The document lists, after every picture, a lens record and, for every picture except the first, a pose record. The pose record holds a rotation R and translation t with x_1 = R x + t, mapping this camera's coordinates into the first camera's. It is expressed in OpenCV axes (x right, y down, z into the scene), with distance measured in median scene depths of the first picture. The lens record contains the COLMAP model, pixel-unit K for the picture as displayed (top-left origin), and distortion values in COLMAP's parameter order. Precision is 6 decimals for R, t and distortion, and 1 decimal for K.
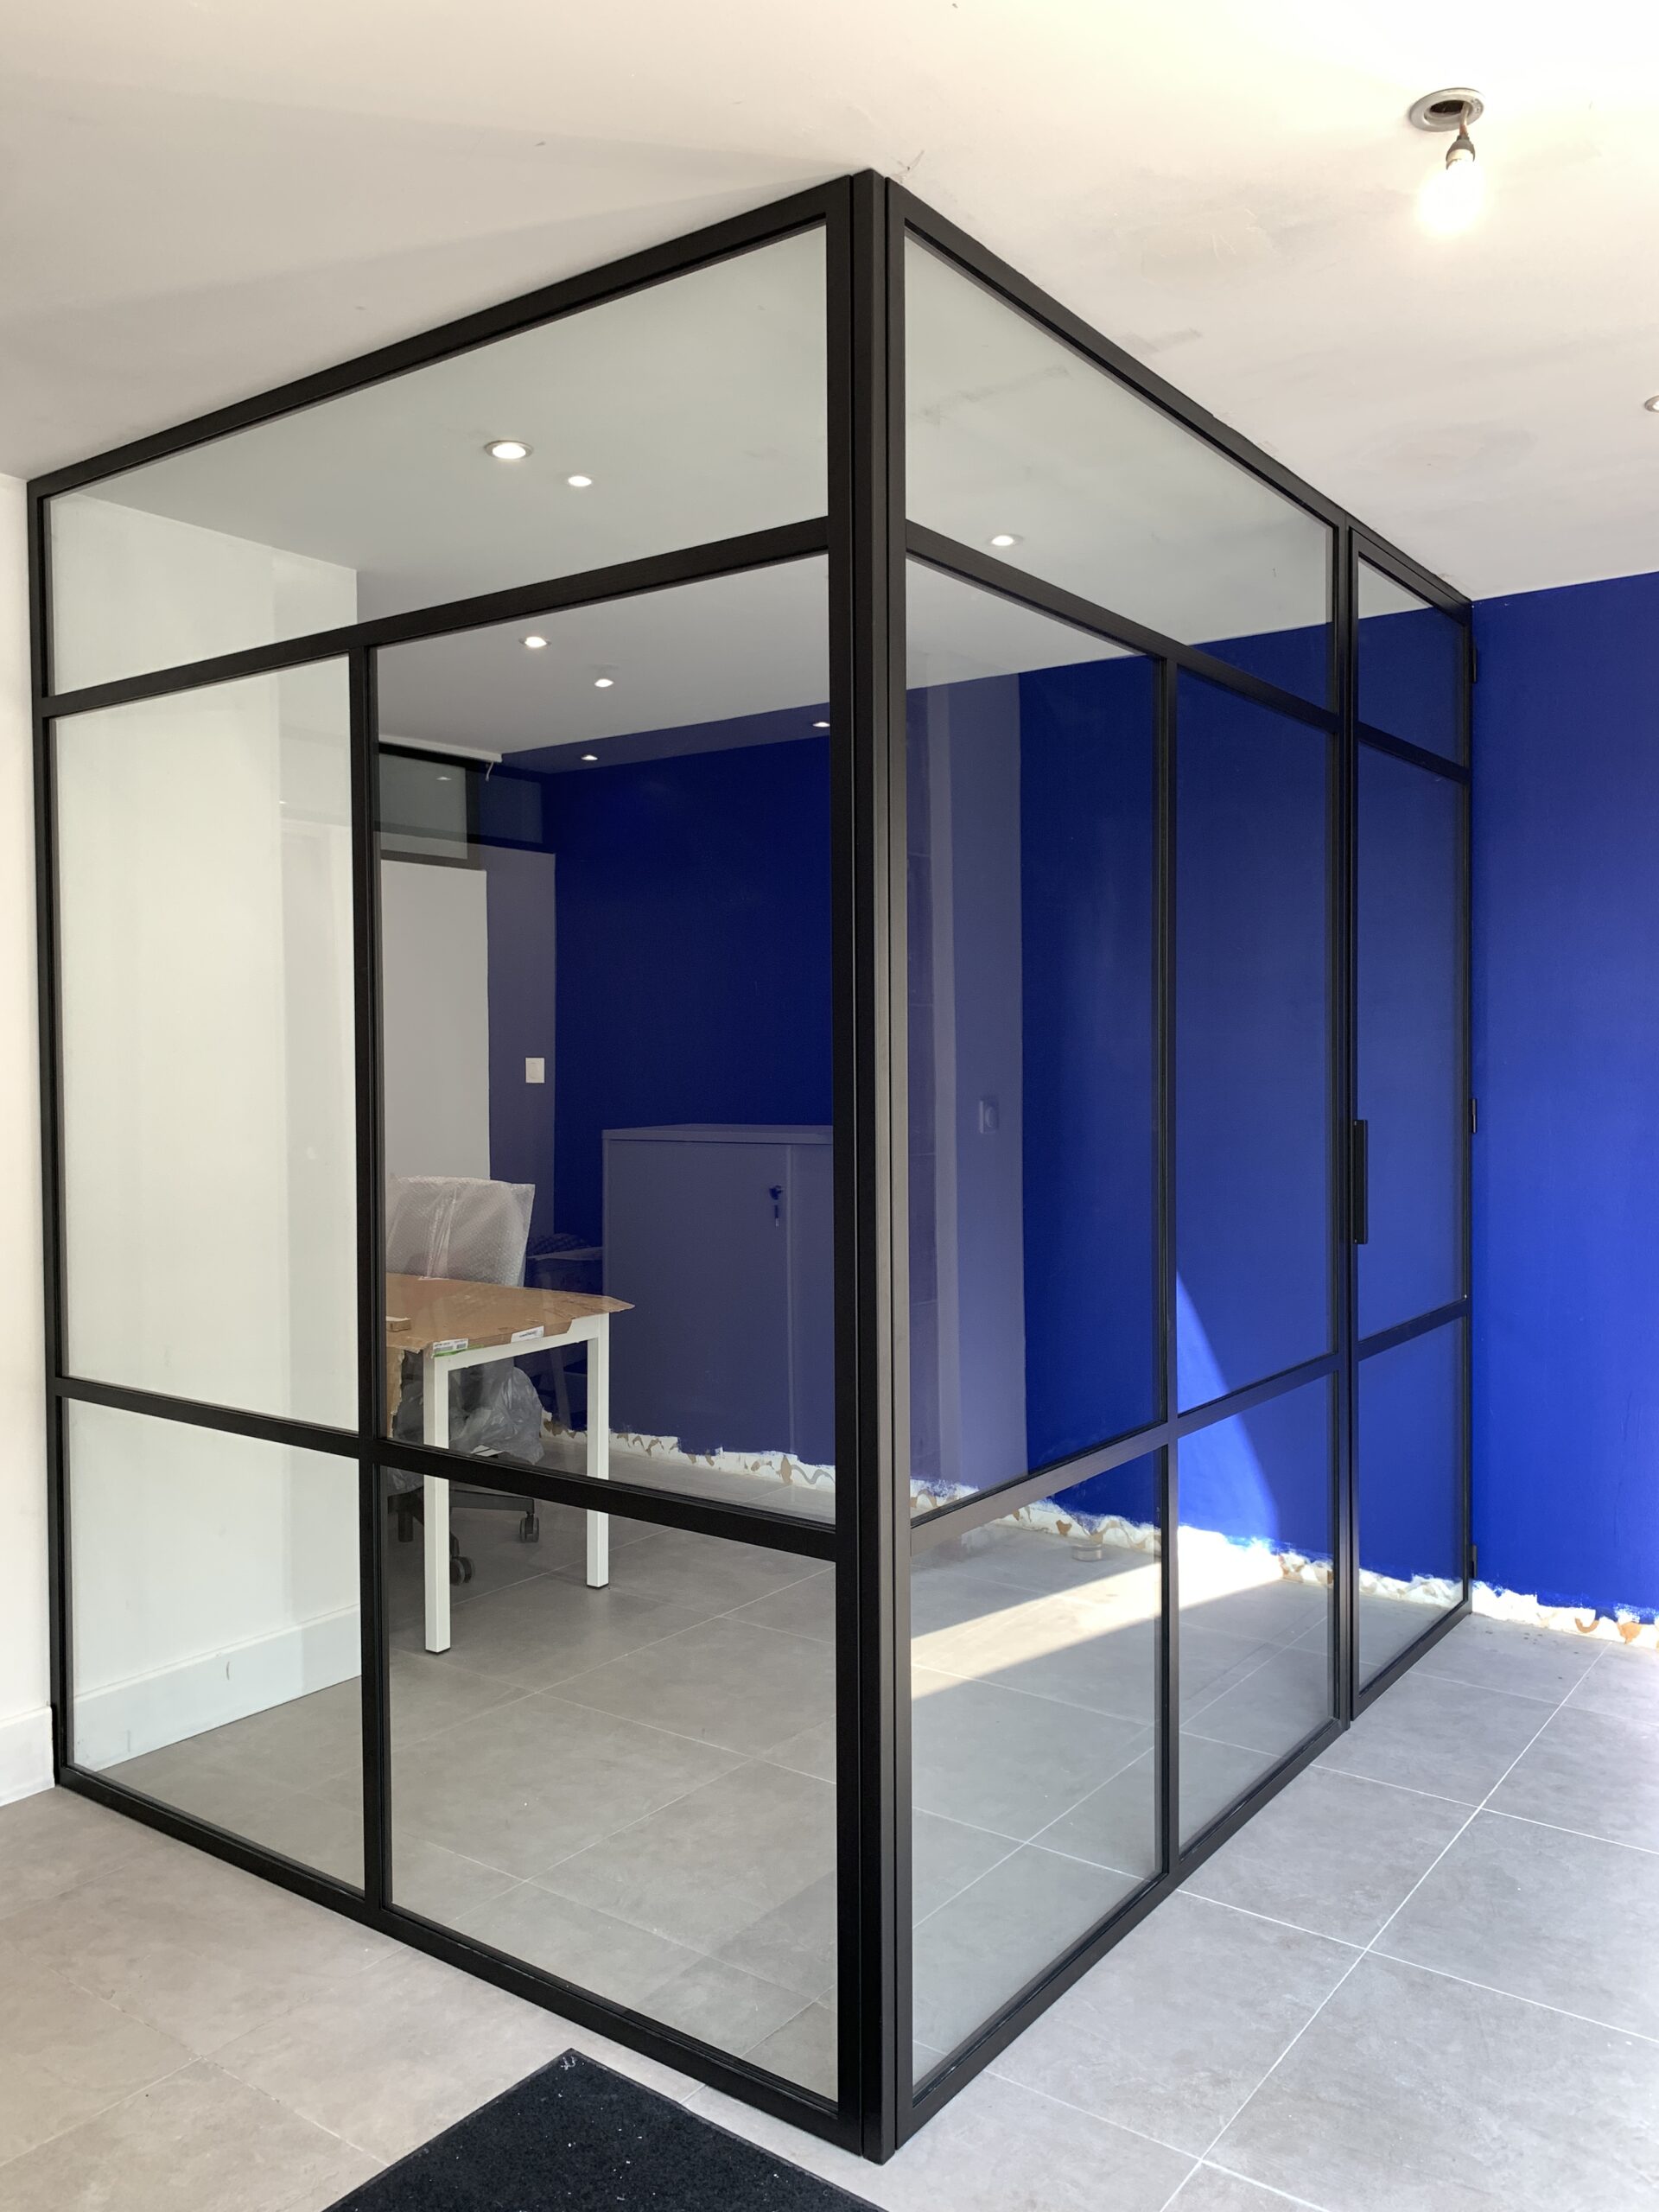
lens RADIAL K [[1709.5, 0, 838.6], [0, 1709.5, 1103.5], [0, 0, 1]] dist [0.003368, -0.005031]
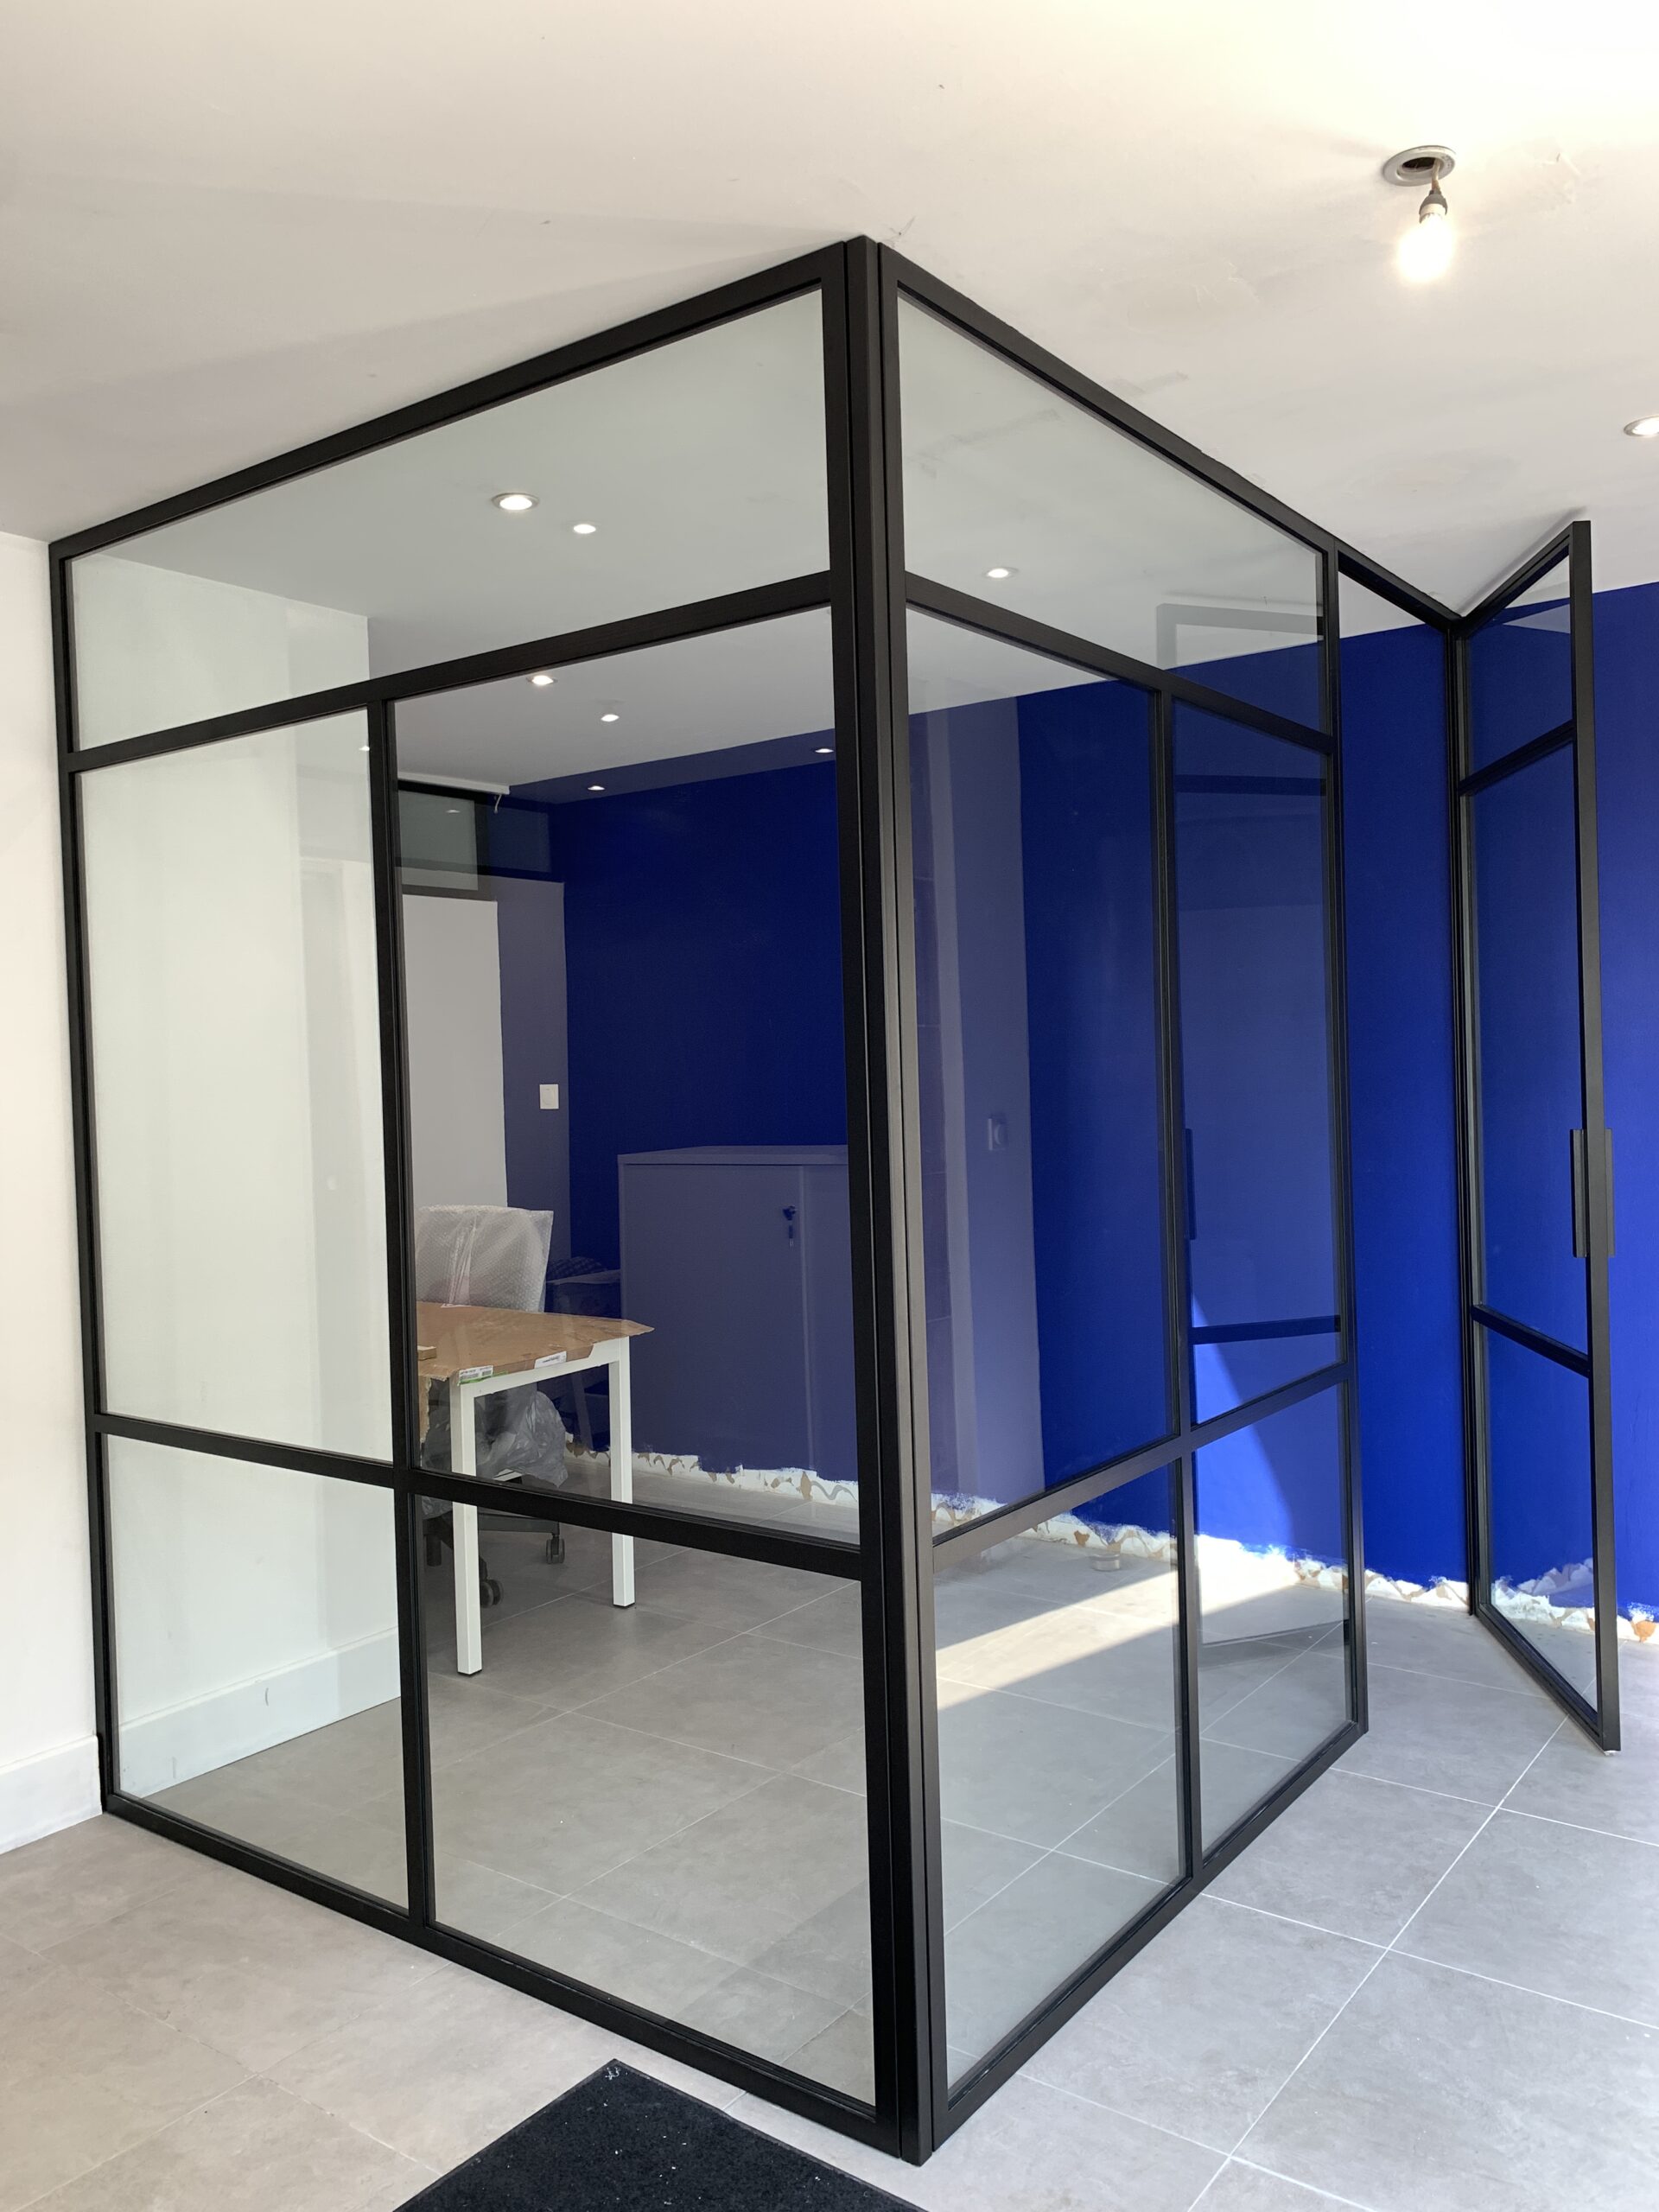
lens RADIAL K [[1705.9, 0, 829.5], [0, 1705.9, 1106.0], [0, 0, 1]] dist [0.005167, -0.005611]
pose [[0.999677, -0.023389, -0.009935, -0.002737], [0.023336, 0.999713, -0.005426, -0.009663], [0.010059, 0.005192, 0.999936, -0.023137]]
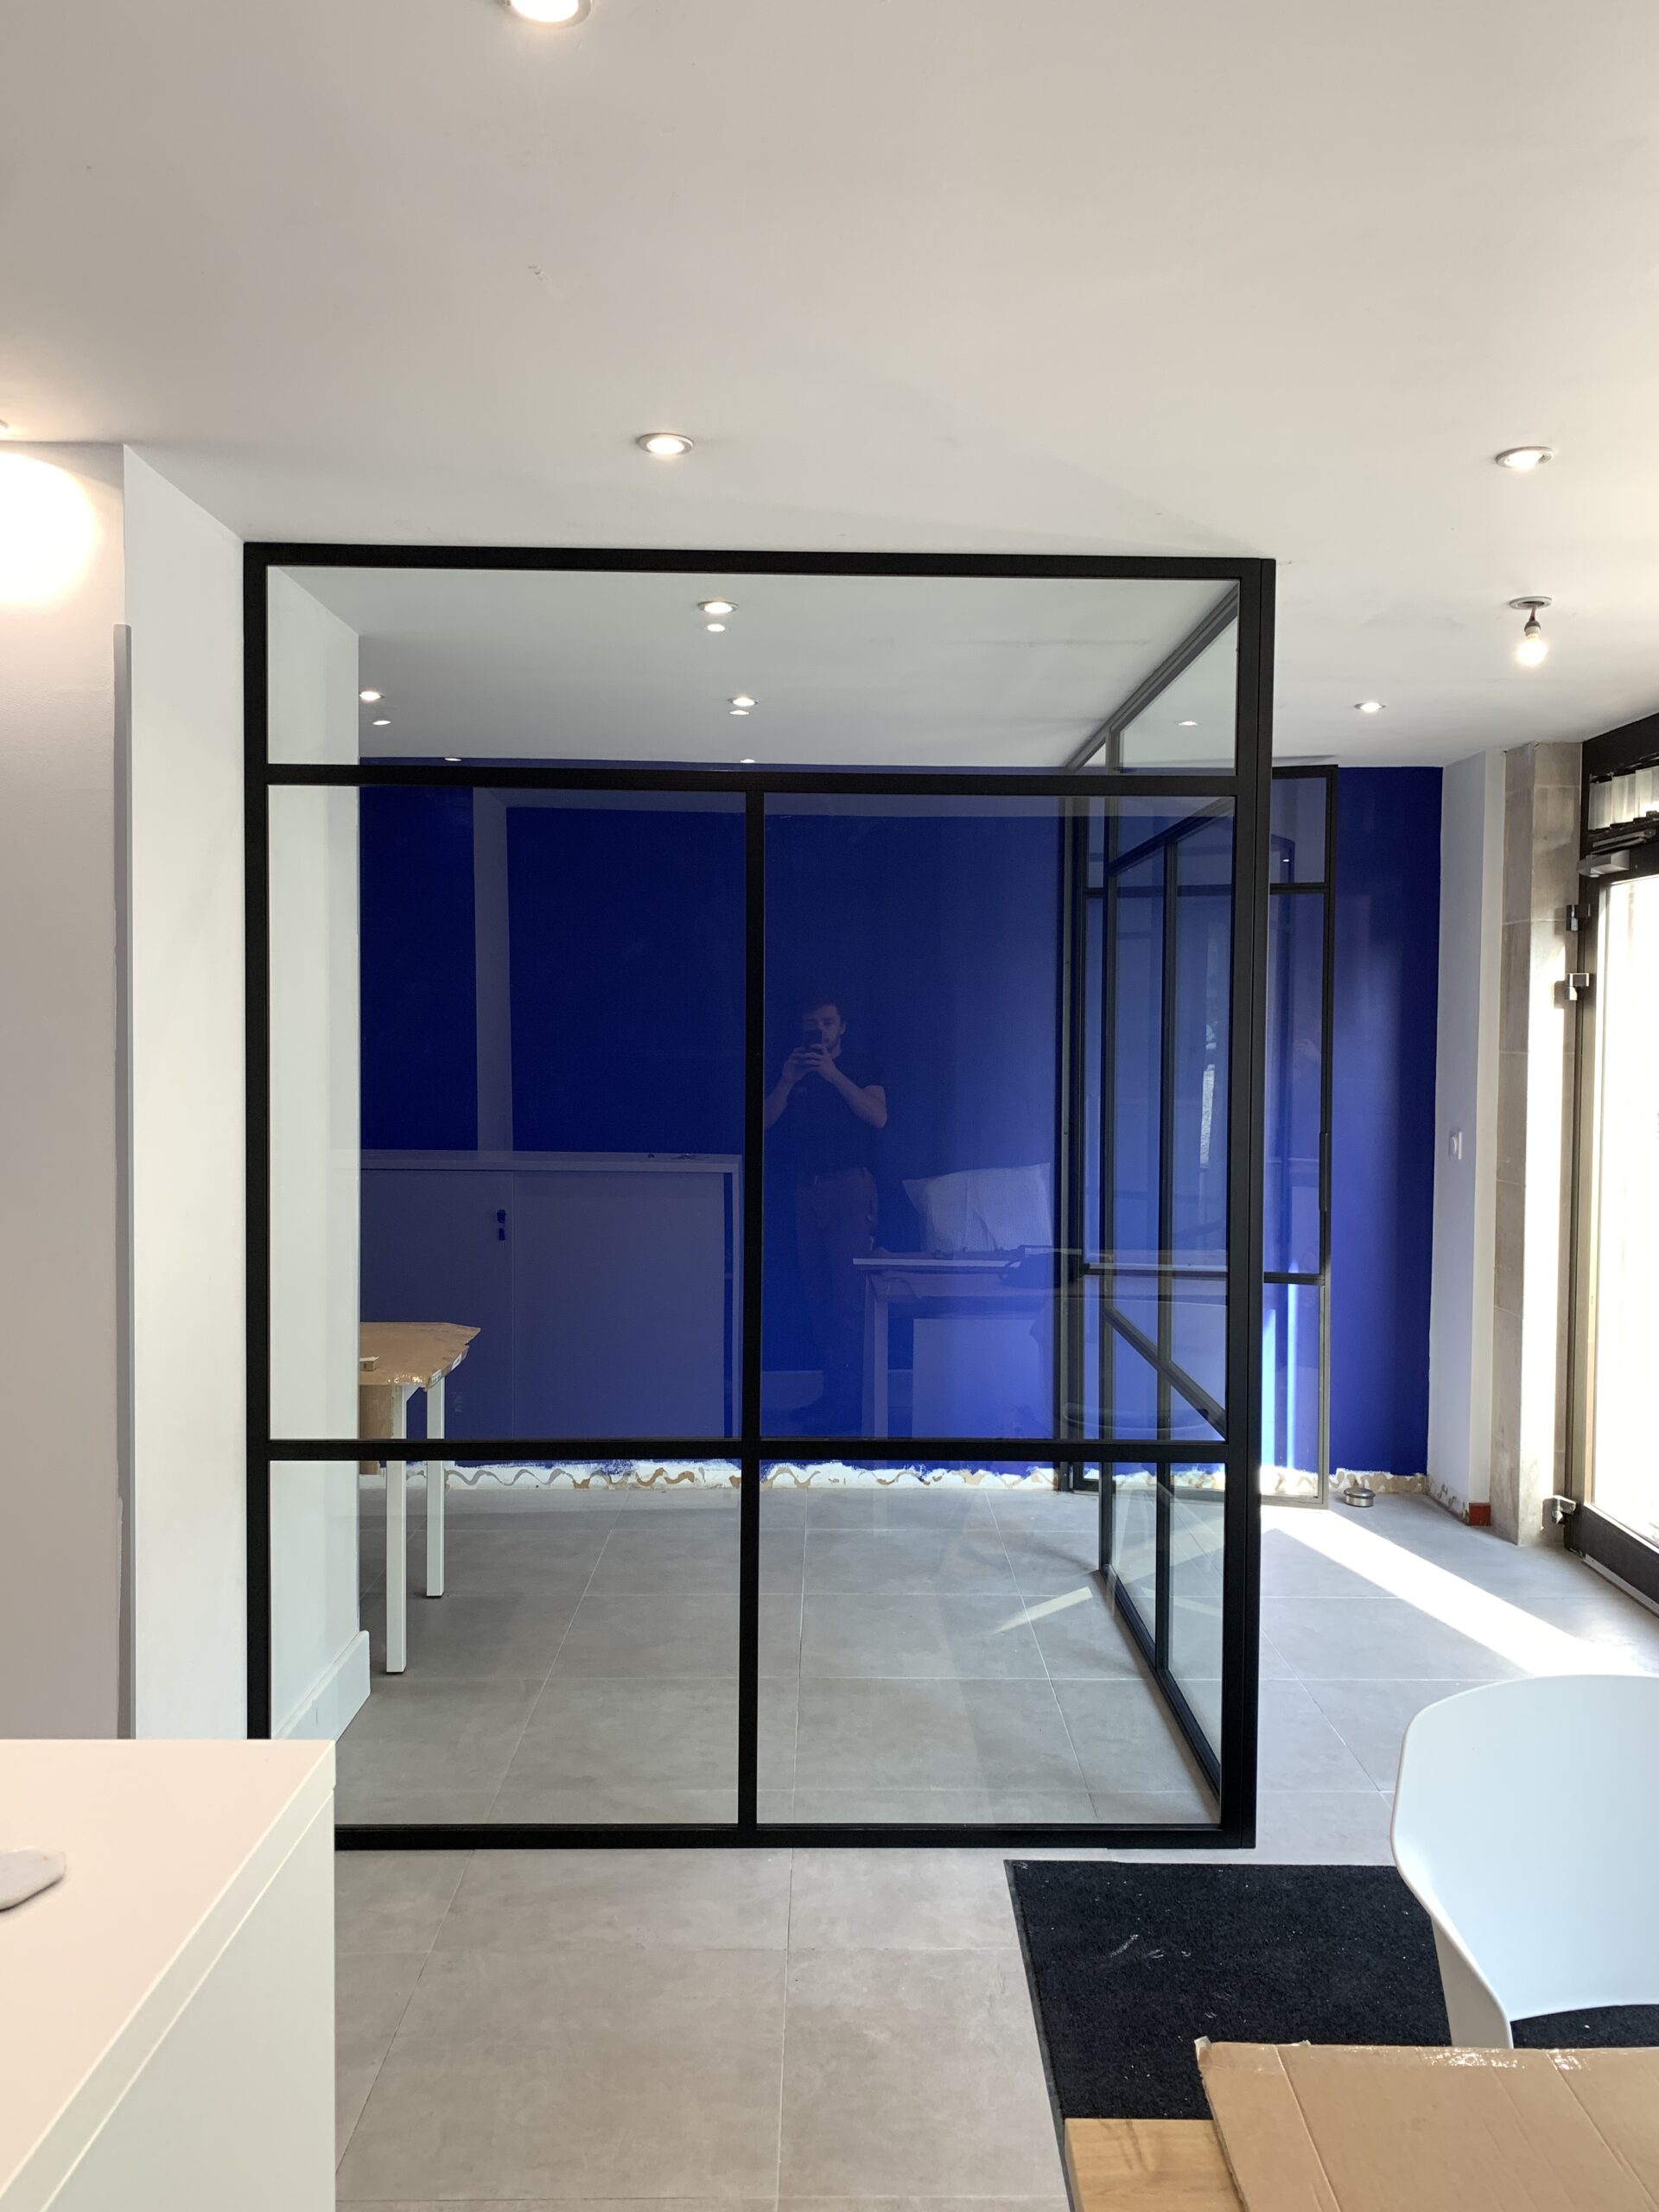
lens RADIAL K [[1659.5, 0, 883.0], [0, 1659.5, 1101.4], [0, 0, 1]] dist [0.183499, -0.433107]
pose [[0.795788, -0.012099, 0.605454, -0.851450], [0.009073, 0.999926, 0.008055, -0.048288], [-0.605507, -0.000917, 0.795840, -0.004144]]
